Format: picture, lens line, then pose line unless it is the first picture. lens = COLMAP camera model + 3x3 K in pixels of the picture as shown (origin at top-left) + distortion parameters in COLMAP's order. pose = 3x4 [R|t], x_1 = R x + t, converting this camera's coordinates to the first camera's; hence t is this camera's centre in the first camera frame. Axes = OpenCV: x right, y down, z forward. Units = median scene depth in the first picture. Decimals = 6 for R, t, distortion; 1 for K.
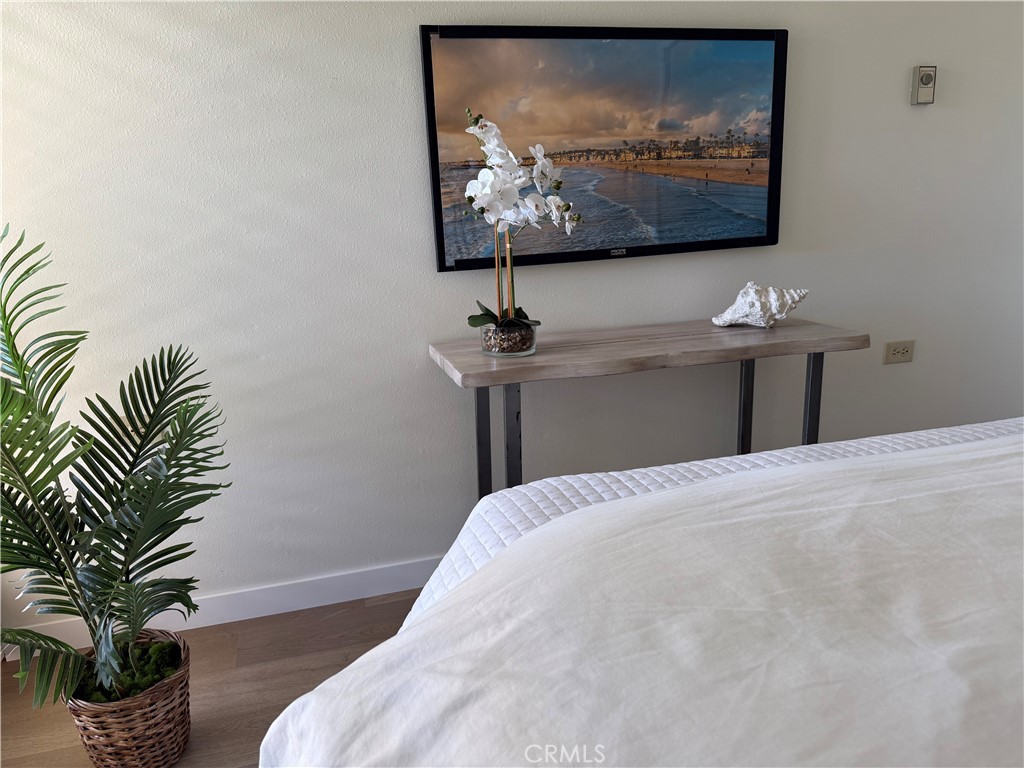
lens RADIAL K [[721.9, 0, 512.8], [0, 721.9, 383.8], [0, 0, 1]] dist [0.071971, -0.101623]
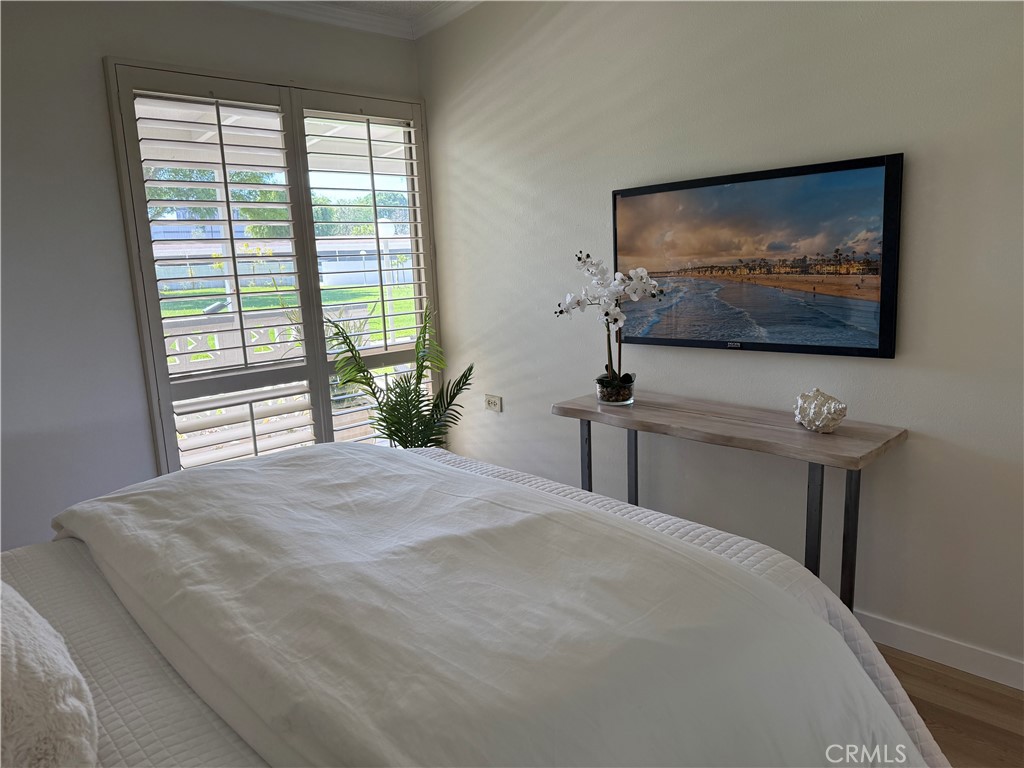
lens RADIAL K [[721.9, 0, 518.1], [0, 721.9, 384.5], [0, 0, 1]] dist [0.071971, -0.101623]
pose [[0.474022, 0.175718, -0.862802, 1.080907], [-0.197640, 0.976115, 0.090212, -0.159089], [0.858045, 0.127762, 0.497428, 0.073934]]
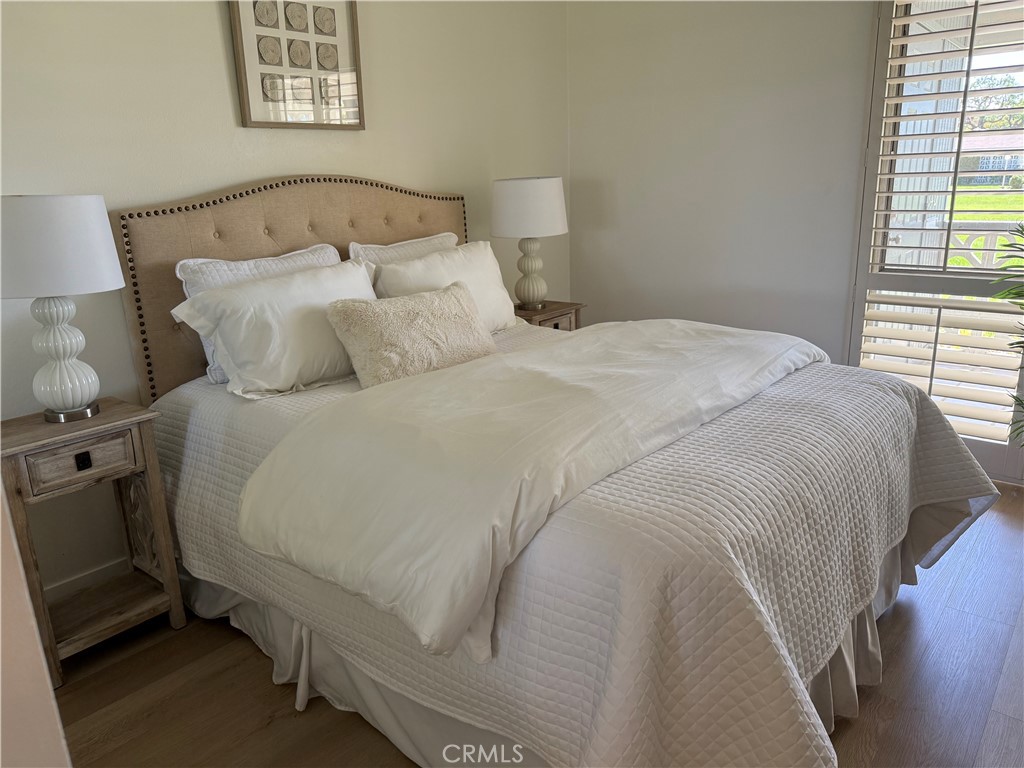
lens RADIAL K [[721.9, 0, 511.1], [0, 721.9, 390.1], [0, 0, 1]] dist [0.071971, -0.101623]
pose [[-0.831668, 0.210273, -0.513919, 1.022064], [-0.078003, 0.872107, 0.483058, -0.375459], [0.549767, 0.441831, -0.708902, 1.004527]]
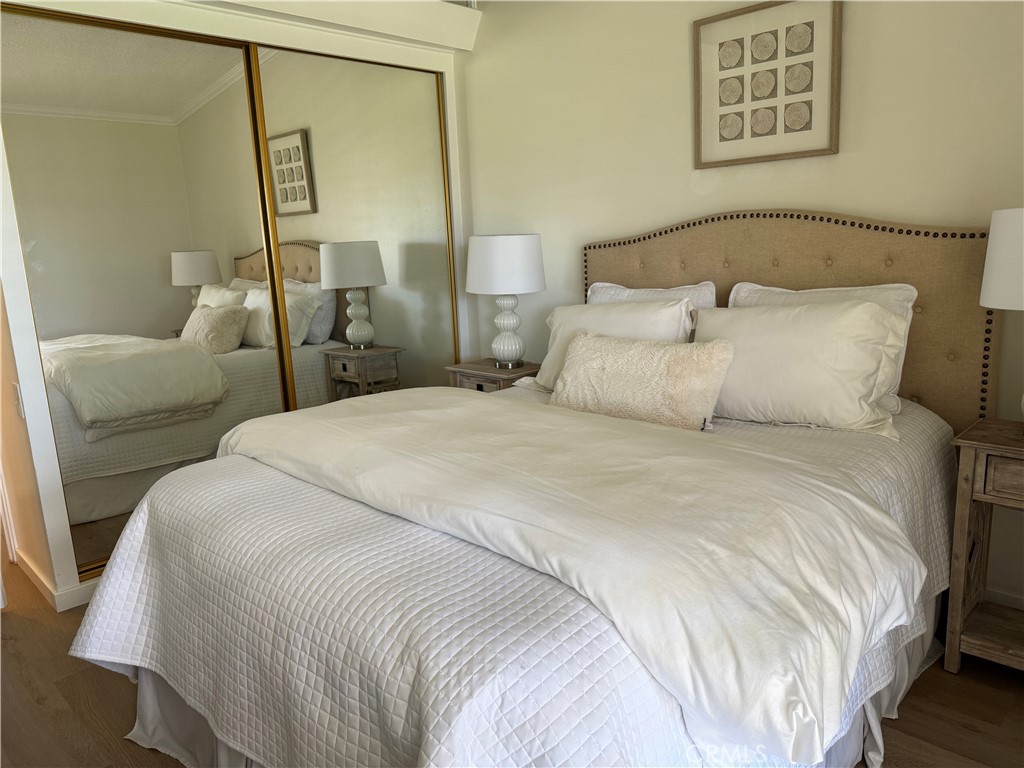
lens RADIAL K [[721.9, 0, 507.2], [0, 721.9, 385.2], [0, 0, 1]] dist [0.071971, -0.101623]
pose [[-0.479459, -0.124138, 0.868740, -0.433978], [0.274384, 0.919106, 0.282768, -0.238118], [-0.833566, 0.373944, -0.406612, 0.661888]]
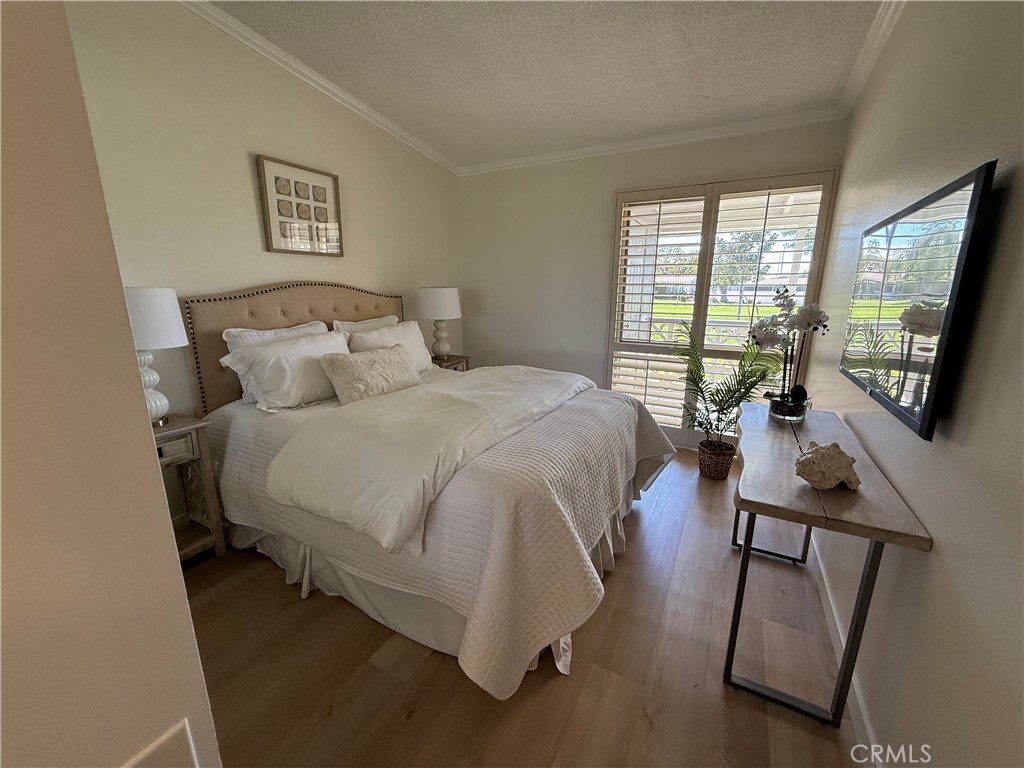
lens RADIAL K [[410.5, 0, 512.0], [0, 410.5, 384.9], [0, 0, 1]] dist [0.001078, 0.001143]
pose [[-0.708884, 0.189303, -0.679446, 1.045465], [-0.158441, 0.895951, 0.414931, -0.387679], [0.687299, 0.401790, -0.605132, 1.026030]]
